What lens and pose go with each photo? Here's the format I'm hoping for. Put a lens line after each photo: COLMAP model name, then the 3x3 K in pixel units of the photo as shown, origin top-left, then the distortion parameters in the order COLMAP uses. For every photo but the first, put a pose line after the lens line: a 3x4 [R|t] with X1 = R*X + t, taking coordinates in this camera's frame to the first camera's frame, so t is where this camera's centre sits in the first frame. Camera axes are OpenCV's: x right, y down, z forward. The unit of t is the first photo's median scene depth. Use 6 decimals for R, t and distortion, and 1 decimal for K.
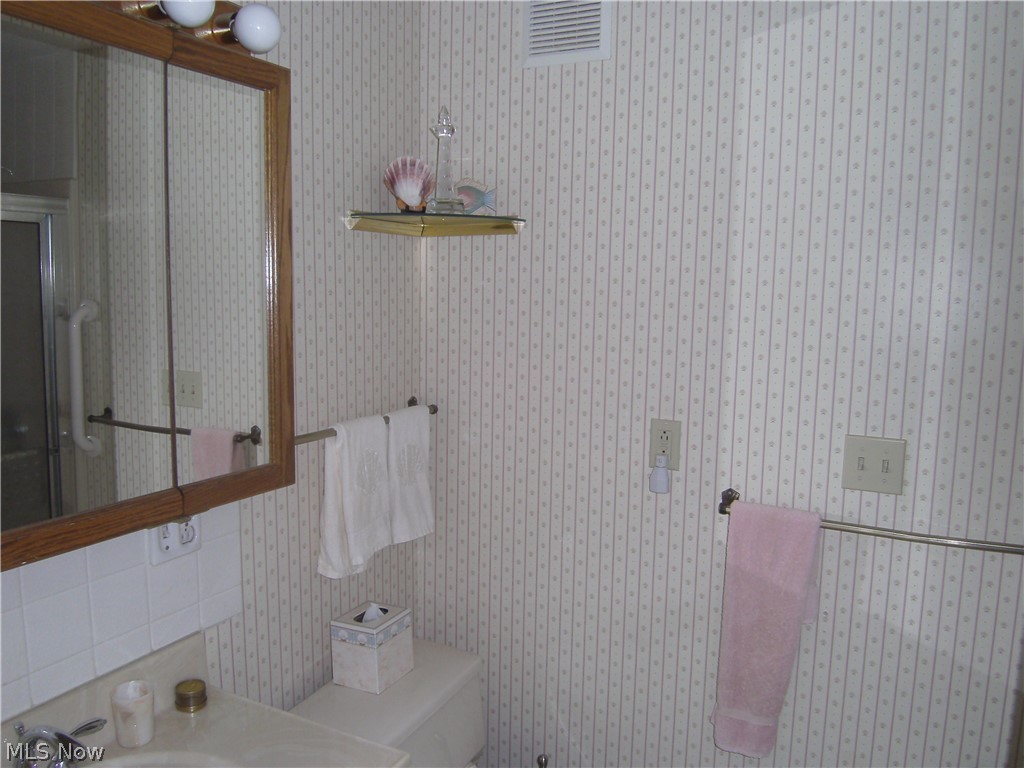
lens RADIAL K [[808.1, 0, 512.0], [0, 808.1, 384.0], [0, 0, 1]] dist [0.011098, -0.083829]
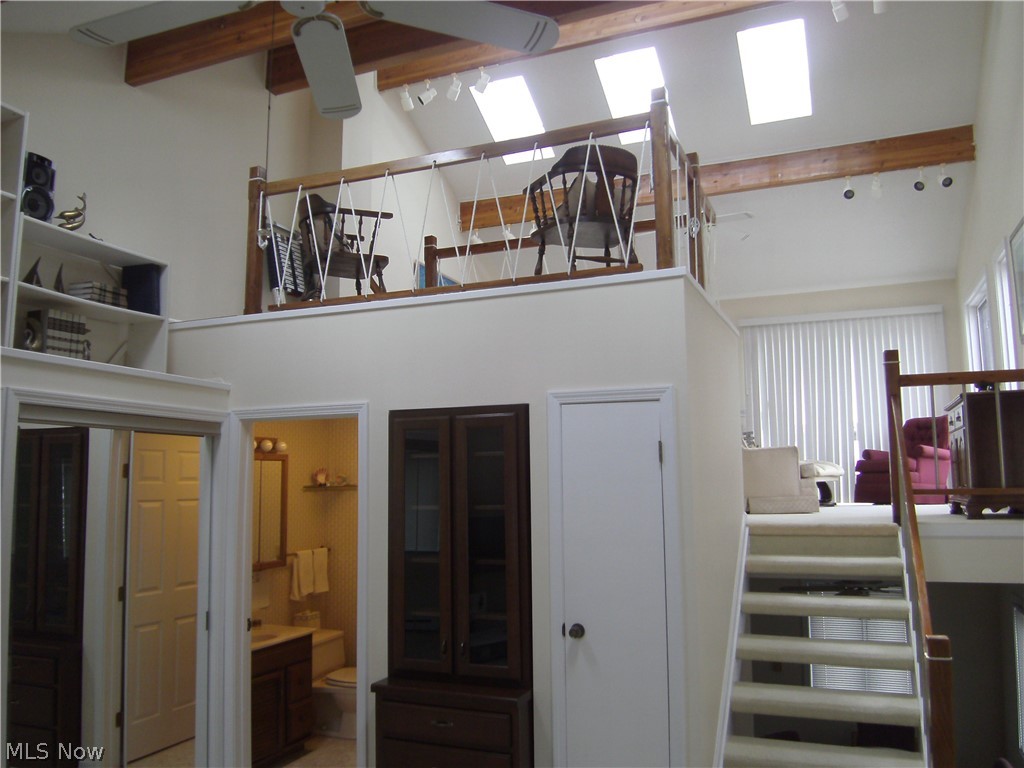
lens RADIAL K [[808.1, 0, 512.0], [0, 808.1, 384.0], [0, 0, 1]] dist [0.011098, -0.083829]
pose [[0.996408, -0.022230, 0.081717, 0.377443], [0.041135, 0.970501, -0.237564, 0.190846], [-0.074026, 0.240072, 0.967929, -2.278937]]
